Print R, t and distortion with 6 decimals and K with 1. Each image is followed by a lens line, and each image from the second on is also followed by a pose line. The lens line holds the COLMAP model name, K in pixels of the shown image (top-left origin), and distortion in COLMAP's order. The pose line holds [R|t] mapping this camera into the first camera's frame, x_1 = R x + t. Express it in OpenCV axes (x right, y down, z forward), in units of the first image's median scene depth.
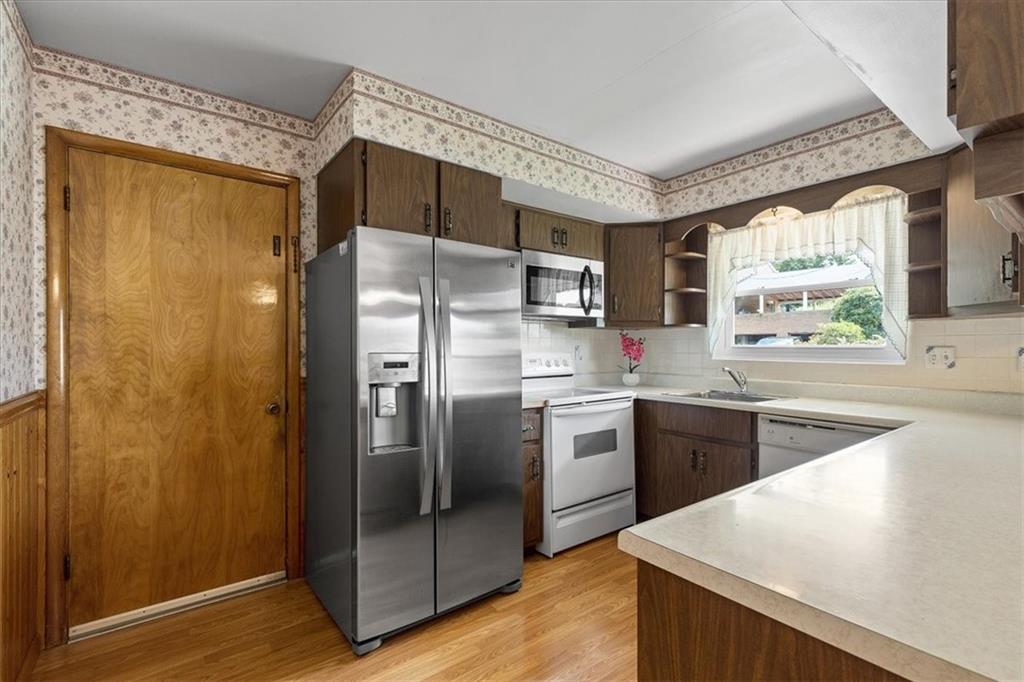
lens RADIAL K [[461.4, 0, 512.0], [0, 461.4, 341.0], [0, 0, 1]] dist [0.002153, 0.000103]
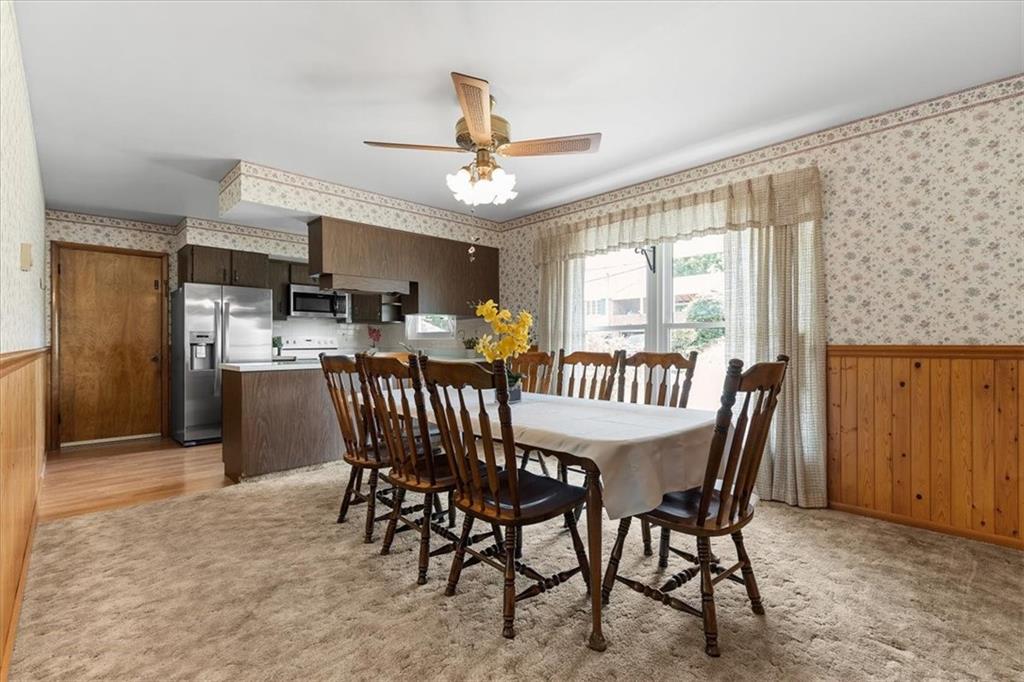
lens RADIAL K [[455.4, 0, 512.4], [0, 455.4, 338.4], [0, 0, 1]] dist [0.000210, -0.000097]
pose [[0.992568, -0.000863, 0.121689, 0.894118], [0.001040, 0.999998, -0.001386, 0.053253], [-0.121687, 0.001502, 0.992567, -1.337192]]
